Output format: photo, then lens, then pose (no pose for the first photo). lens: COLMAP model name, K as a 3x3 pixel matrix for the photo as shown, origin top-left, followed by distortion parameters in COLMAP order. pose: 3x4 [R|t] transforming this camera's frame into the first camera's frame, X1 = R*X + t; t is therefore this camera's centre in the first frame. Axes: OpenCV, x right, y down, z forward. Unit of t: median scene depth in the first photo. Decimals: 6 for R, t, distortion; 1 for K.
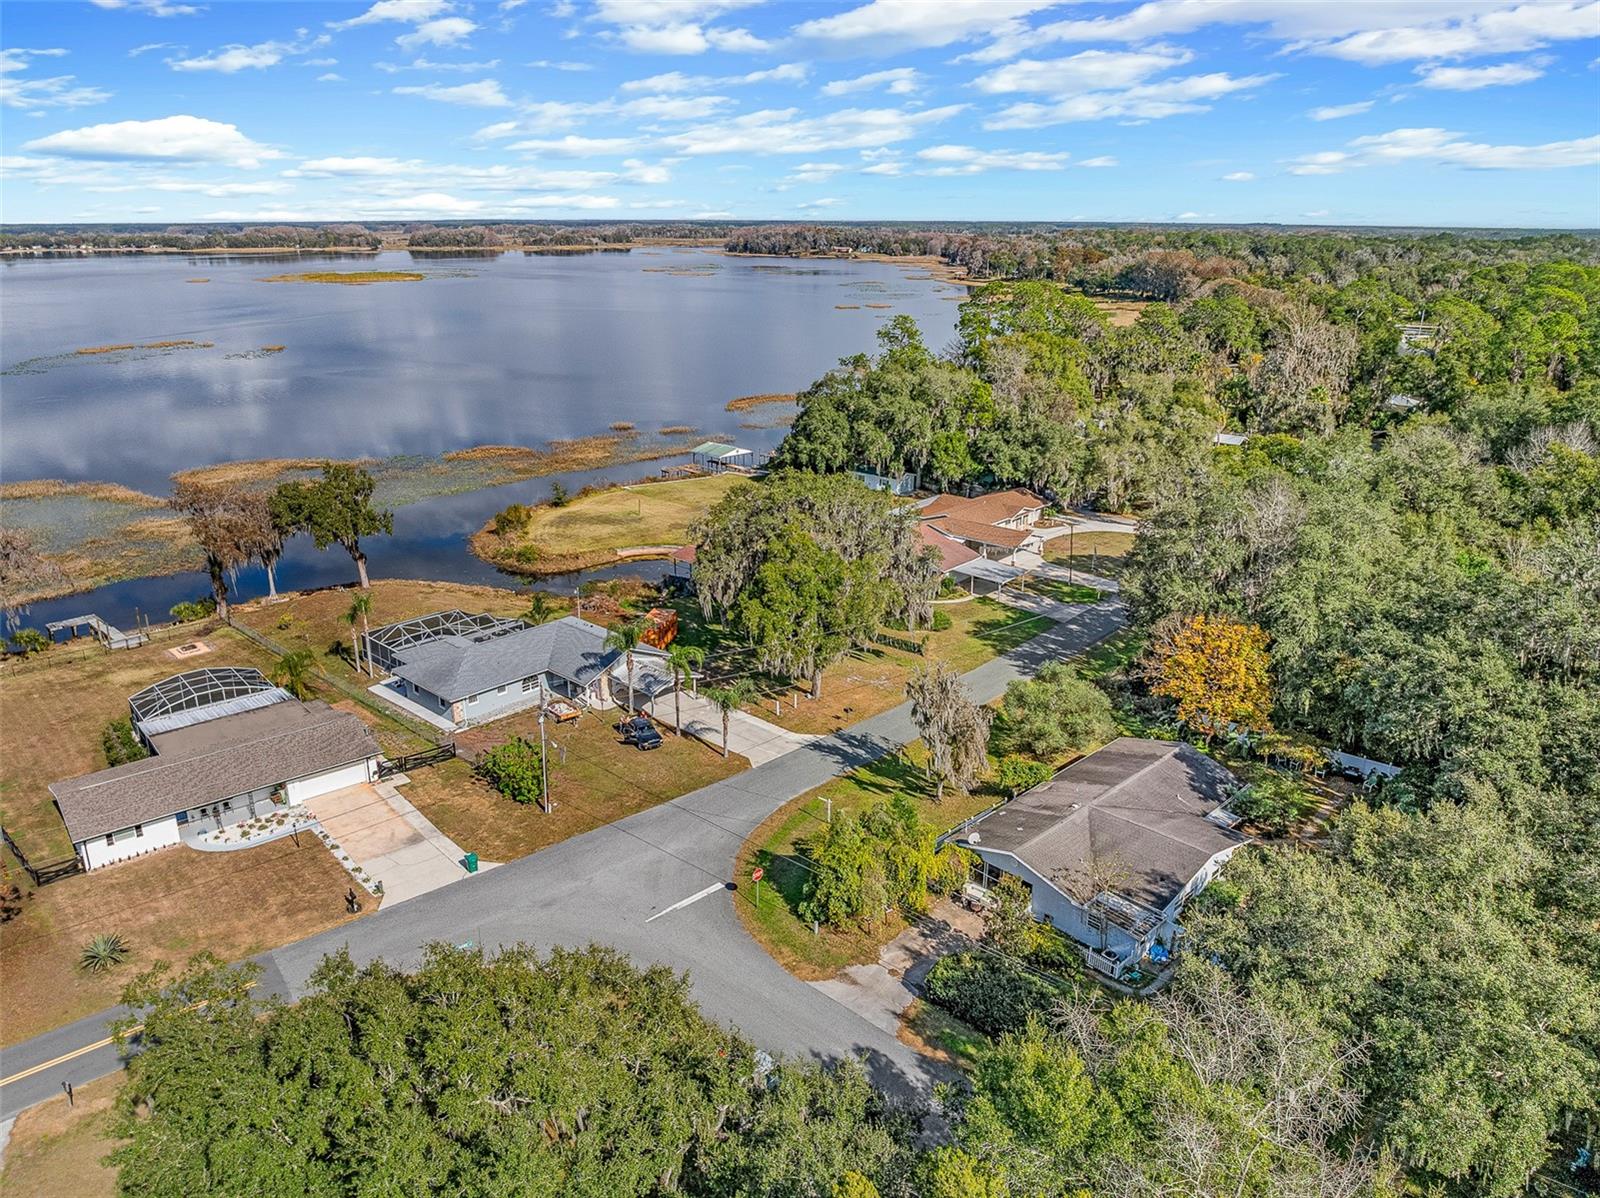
lens RADIAL K [[1121.7, 0, 797.0], [0, 1121.7, 608.9], [0, 0, 1]] dist [-0.049248, 0.017475]
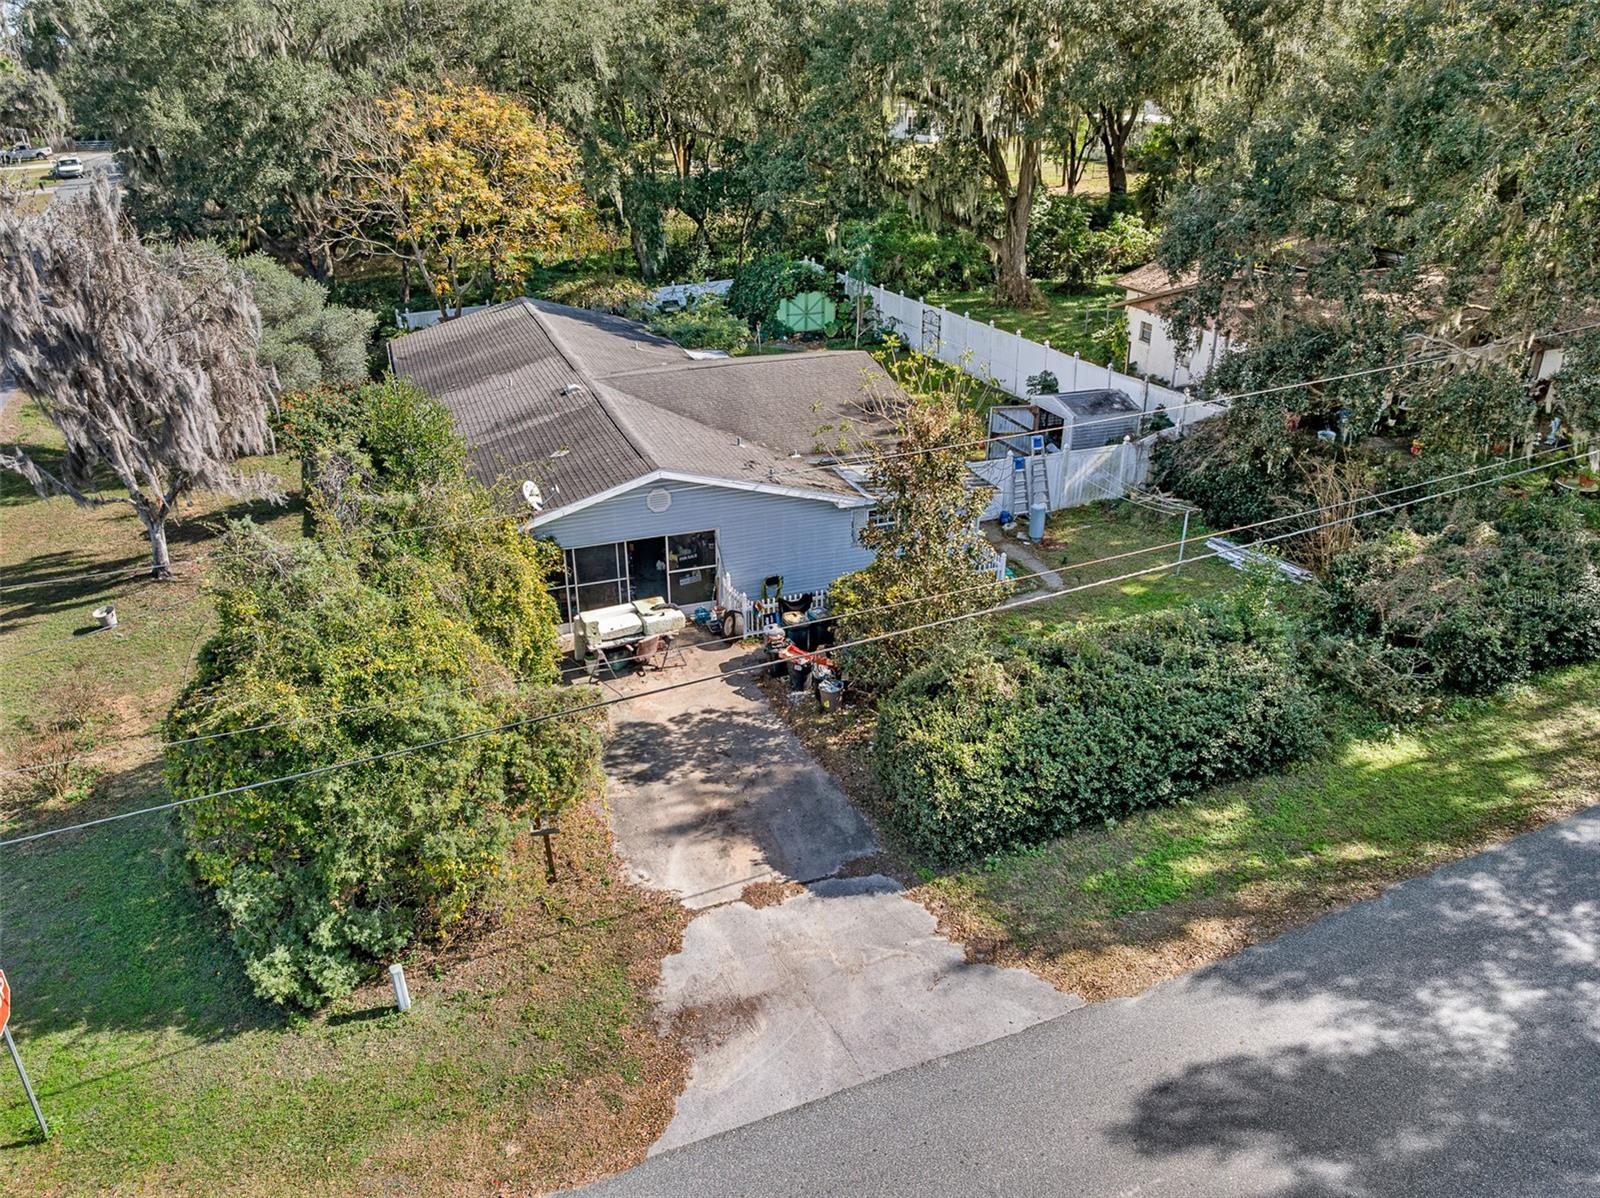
lens RADIAL K [[1117.2, 0, 797.8], [0, 1117.2, 601.5], [0, 0, 1]] dist [-0.037284, 0.000996]
pose [[0.390341, -0.392453, 0.832835, -0.082140], [0.283656, 0.911857, 0.296743, 0.118090], [-0.875884, 0.120408, 0.467257, 0.580205]]
